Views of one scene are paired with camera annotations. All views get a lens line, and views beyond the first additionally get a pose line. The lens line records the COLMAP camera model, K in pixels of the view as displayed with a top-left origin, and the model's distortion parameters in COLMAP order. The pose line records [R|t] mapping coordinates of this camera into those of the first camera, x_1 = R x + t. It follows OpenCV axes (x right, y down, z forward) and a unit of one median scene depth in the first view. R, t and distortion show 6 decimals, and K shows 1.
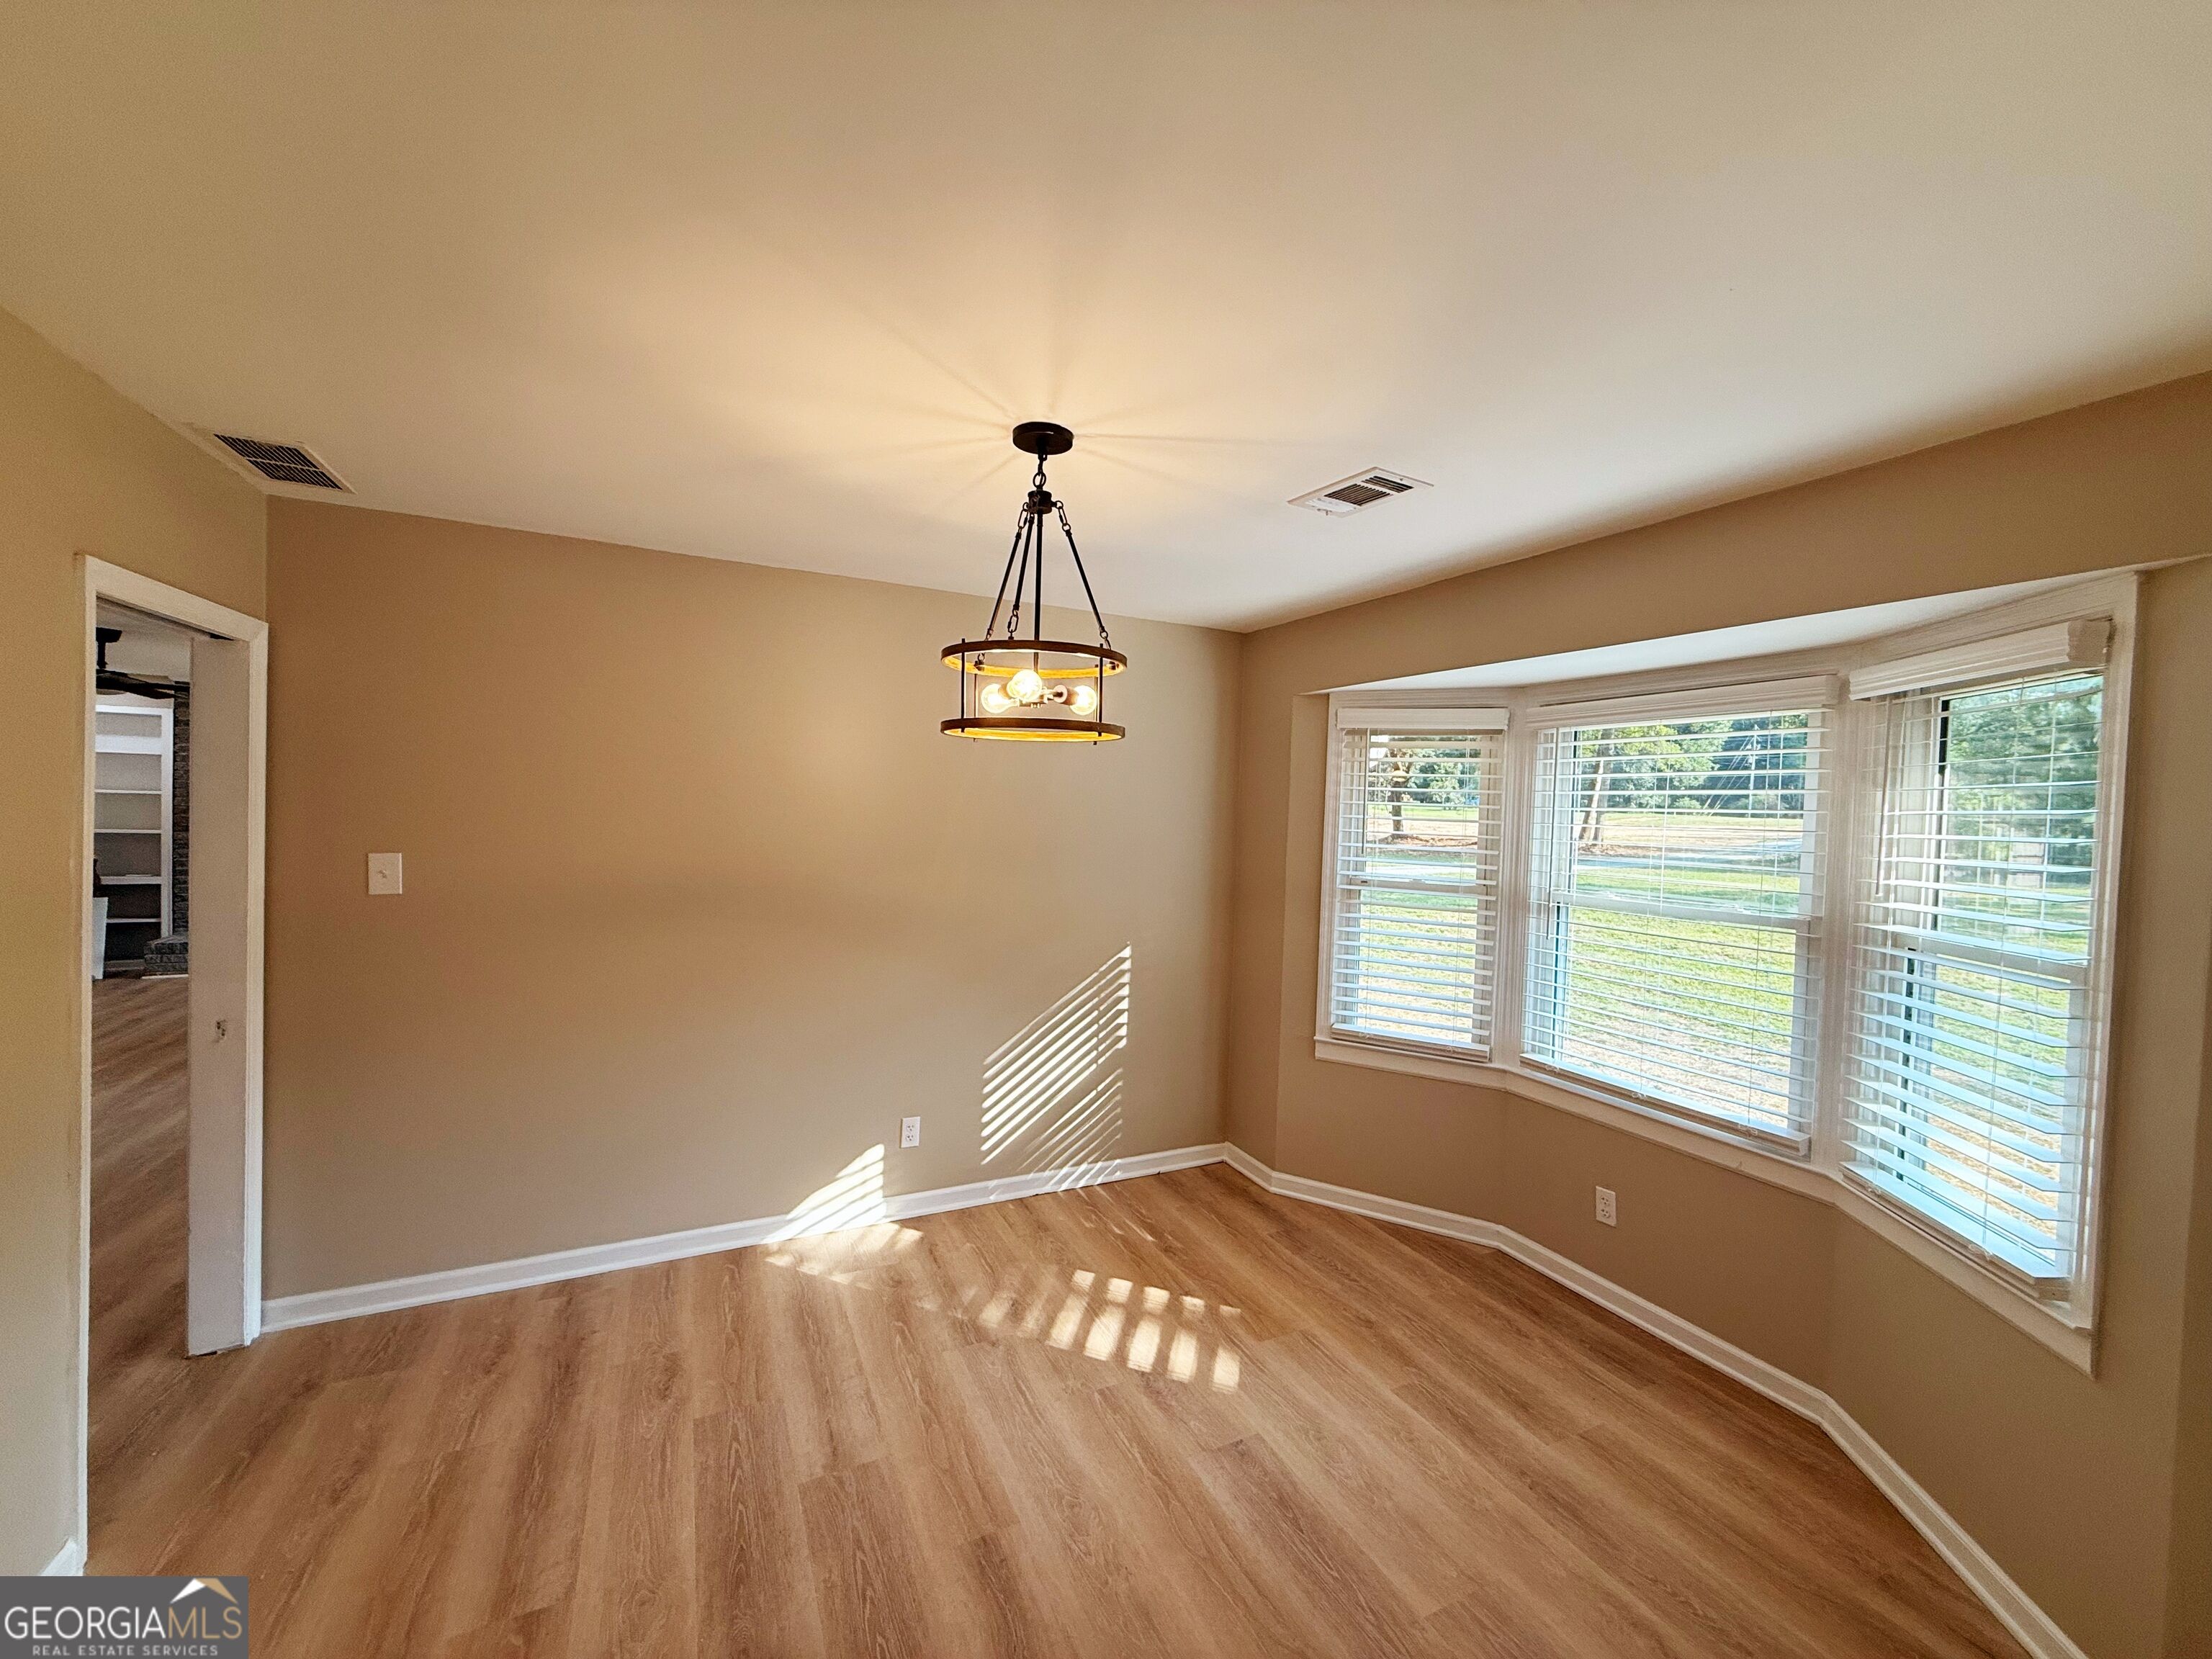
lens RADIAL K [[885.5, 0, 1113.4], [0, 885.5, 826.0], [0, 0, 1]] dist [0.002470, -0.000772]
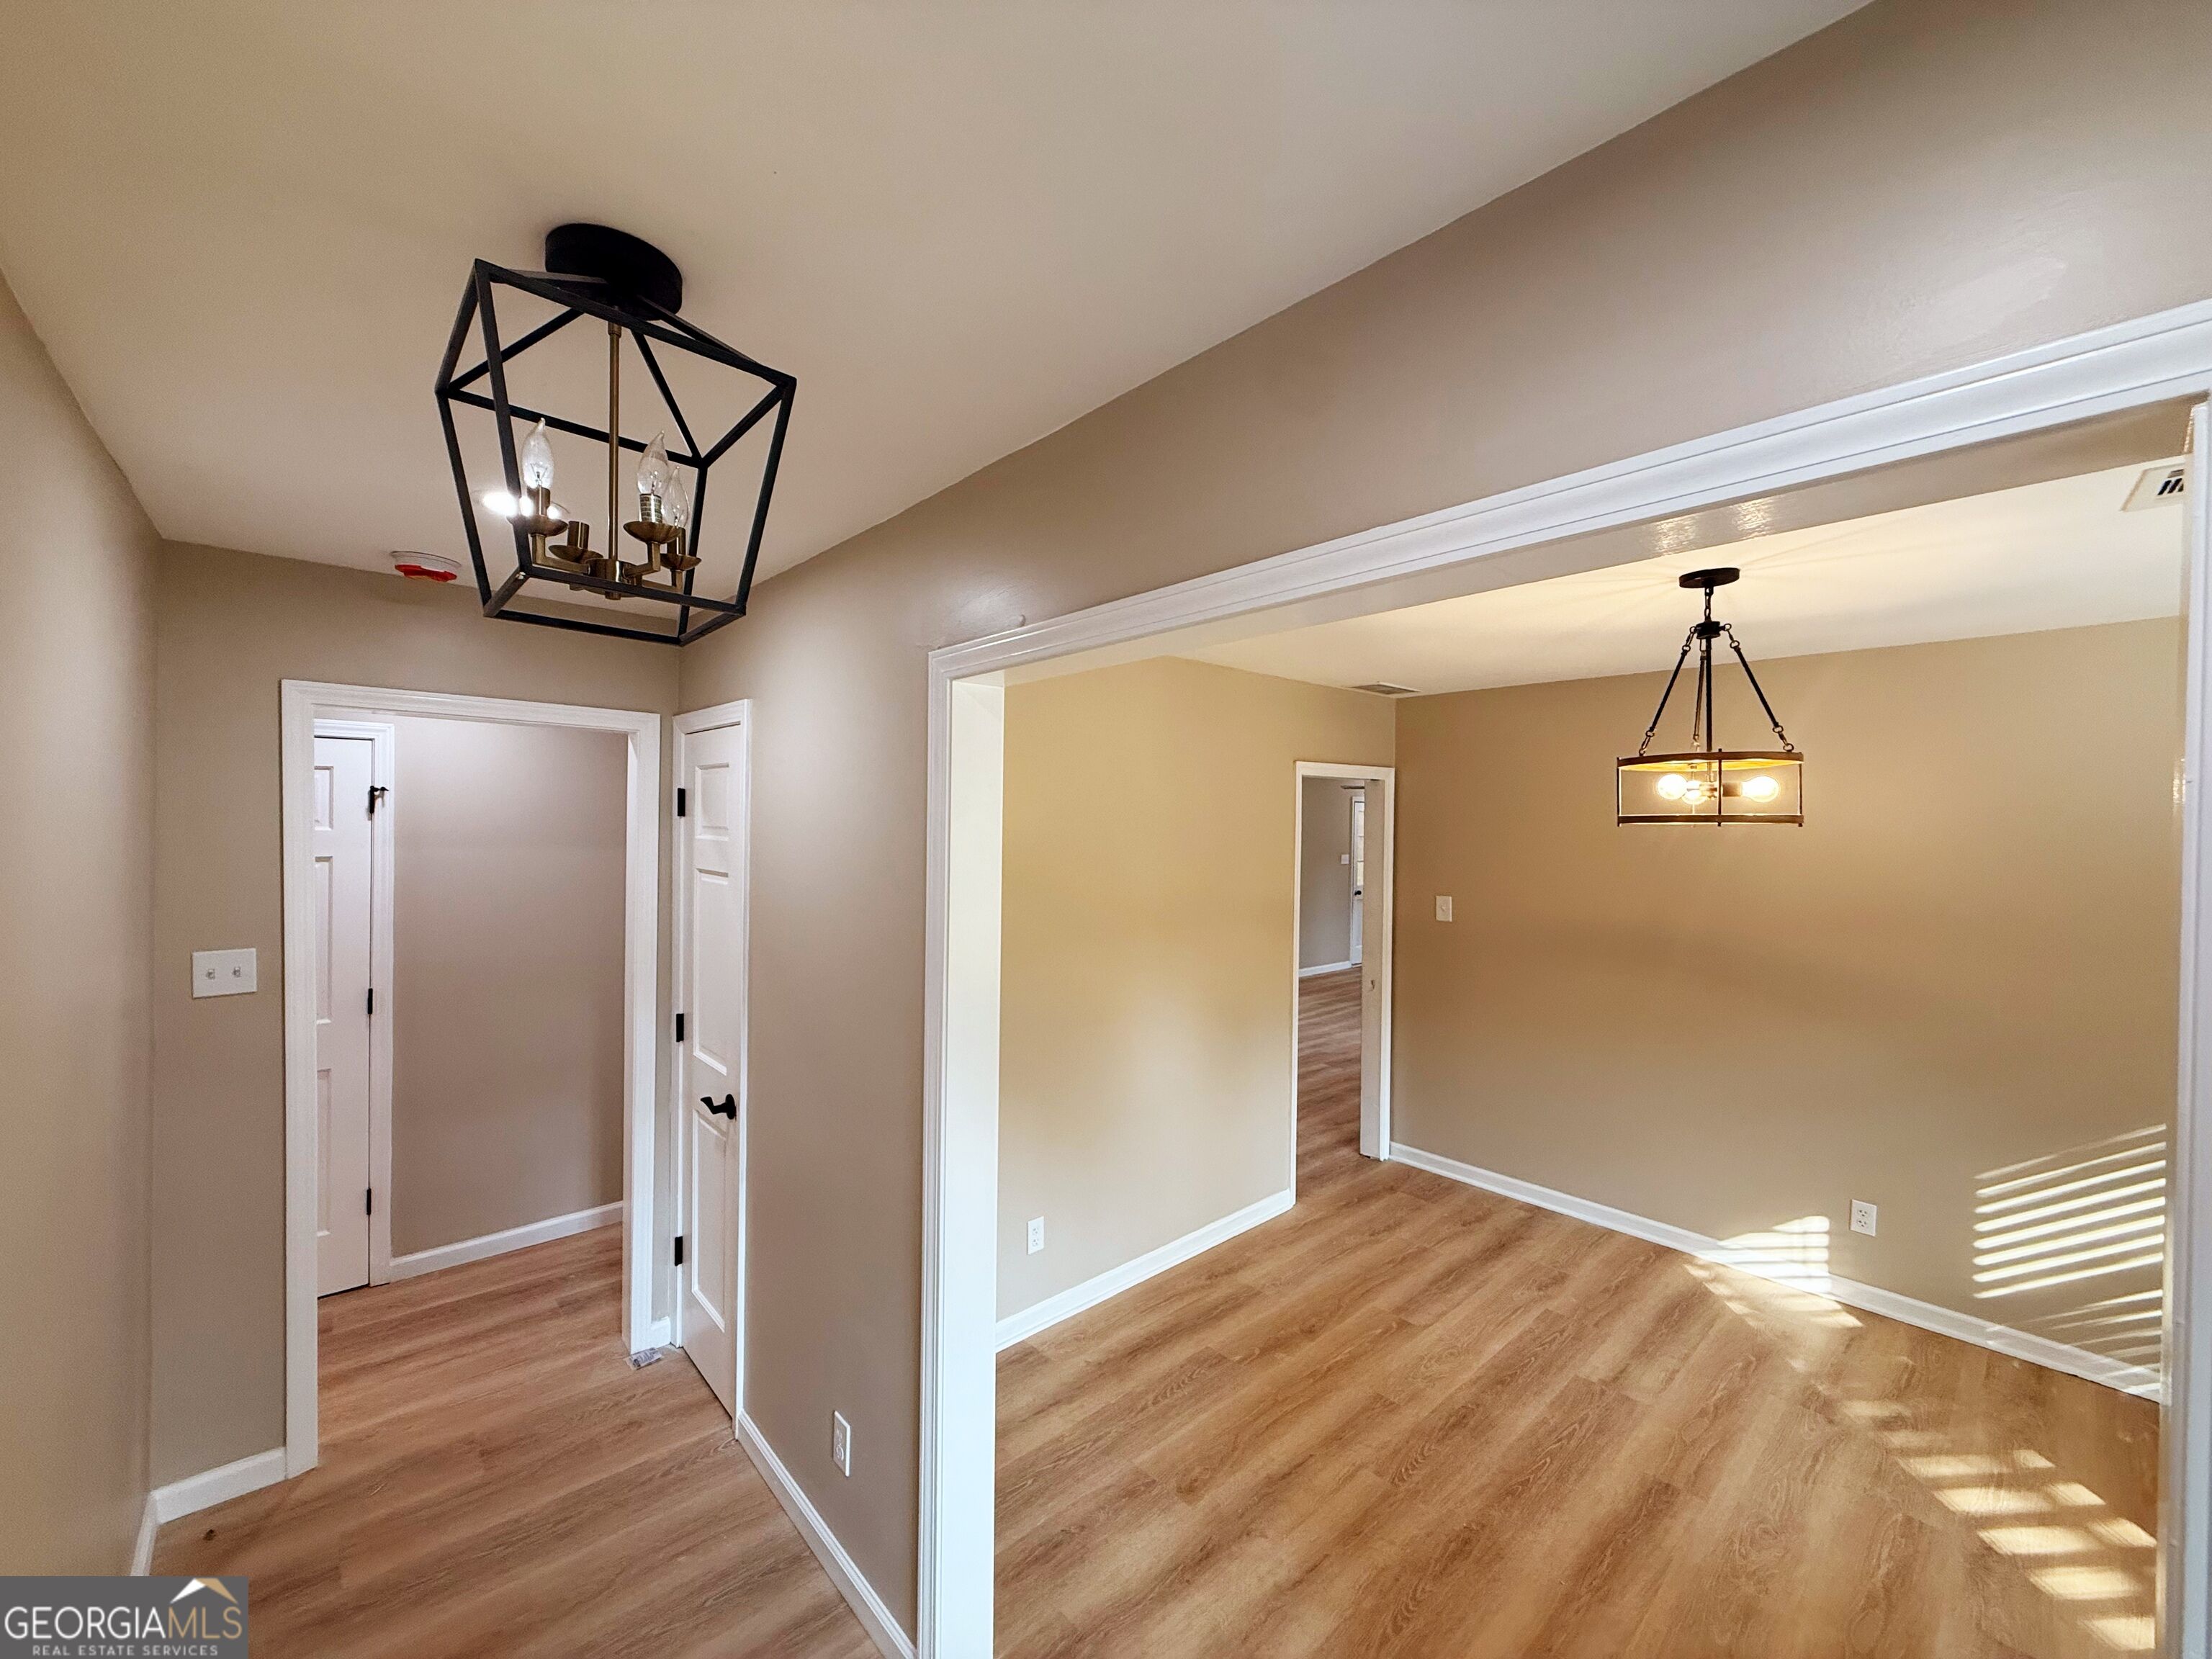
lens RADIAL K [[885.5, 0, 1102.4], [0, 885.5, 830.2], [0, 0, 1]] dist [0.002470, -0.000772]
pose [[0.276998, -0.021532, -0.960629, 0.618530], [-0.027844, 0.999149, -0.030424, -0.025501], [0.960467, 0.035175, 0.276163, -0.084173]]
